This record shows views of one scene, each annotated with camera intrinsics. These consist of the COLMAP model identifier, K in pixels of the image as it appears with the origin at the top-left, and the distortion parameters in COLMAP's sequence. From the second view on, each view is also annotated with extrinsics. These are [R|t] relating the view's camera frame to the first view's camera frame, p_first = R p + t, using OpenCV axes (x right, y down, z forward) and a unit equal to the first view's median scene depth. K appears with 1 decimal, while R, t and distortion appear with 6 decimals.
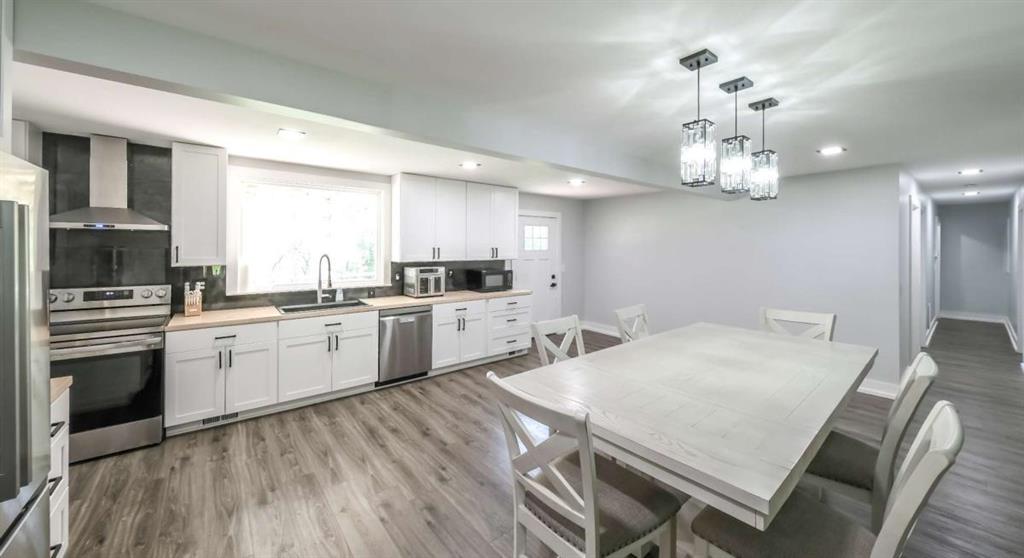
lens RADIAL K [[357.0, 0, 498.6], [0, 357.0, 247.2], [0, 0, 1]] dist [-0.000616, 0.000168]
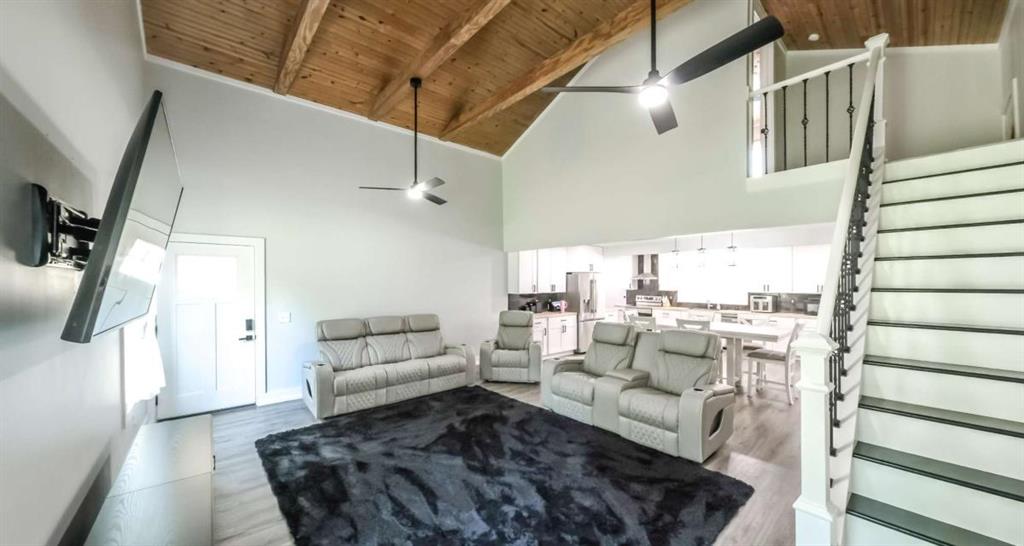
lens RADIAL K [[357.9, 0, 505.5], [0, 357.9, 274.6], [0, 0, 1]] dist [0.001969, -0.000889]
pose [[0.048175, -0.022327, -0.998589, 1.722154], [-0.001006, 0.999749, -0.022401, -0.010152], [0.998838, 0.002083, 0.048140, -0.405038]]
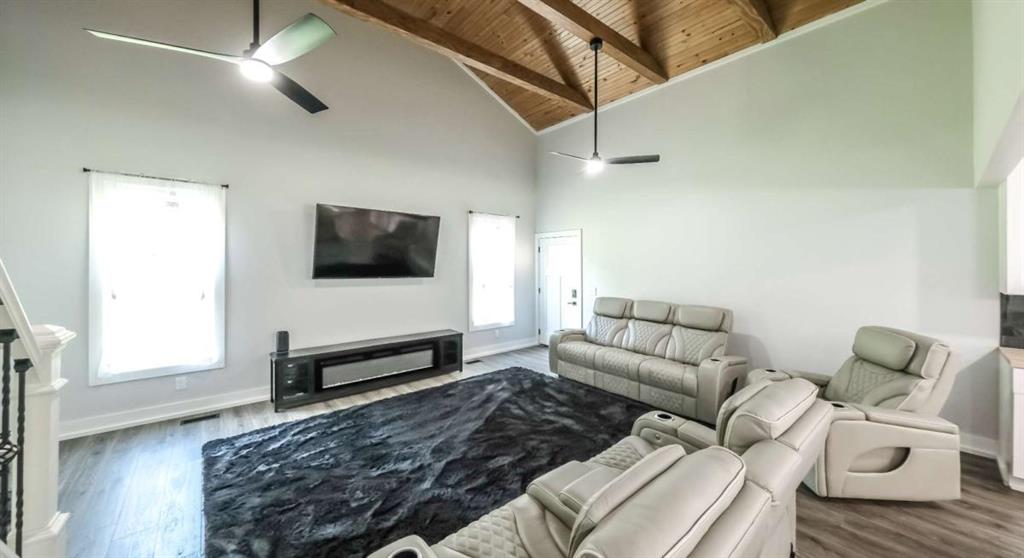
lens RADIAL K [[357.0, 0, 510.2], [0, 357.0, 262.2], [0, 0, 1]] dist [-0.000616, 0.000168]
pose [[-0.998903, -0.001679, -0.046797, 0.853176], [-0.001728, 0.999998, 0.001005, -0.010513], [0.046795, 0.001085, -0.998904, 0.376897]]
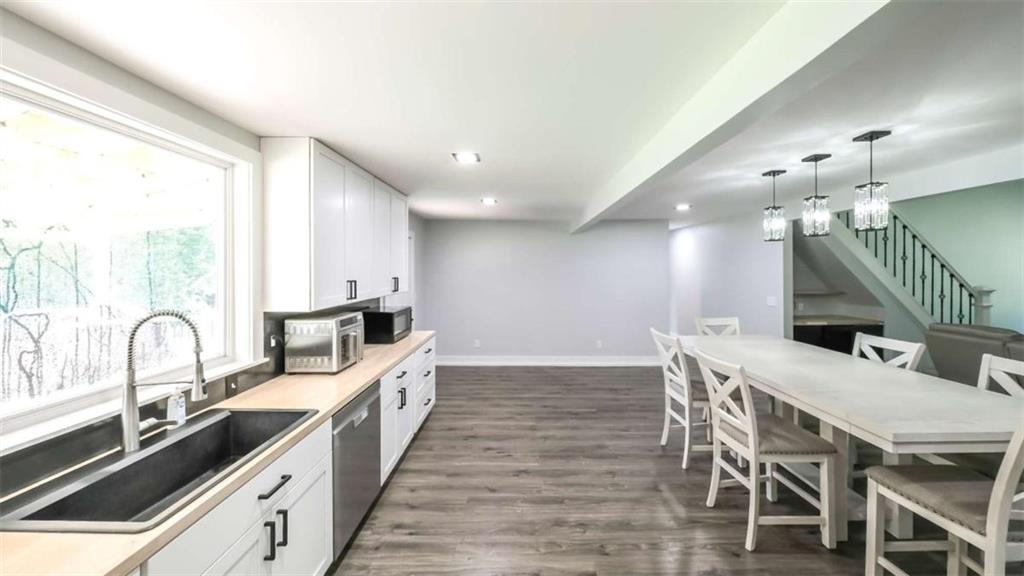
lens RADIAL K [[361.4, 0, 505.9], [0, 361.4, 274.2], [0, 0, 1]] dist [0.001466, -0.001292]
pose [[0.628168, -0.015702, 0.777919, -0.543137], [0.011368, 0.999875, 0.011003, -0.015266], [-0.777995, 0.001932, 0.628268, 0.489904]]
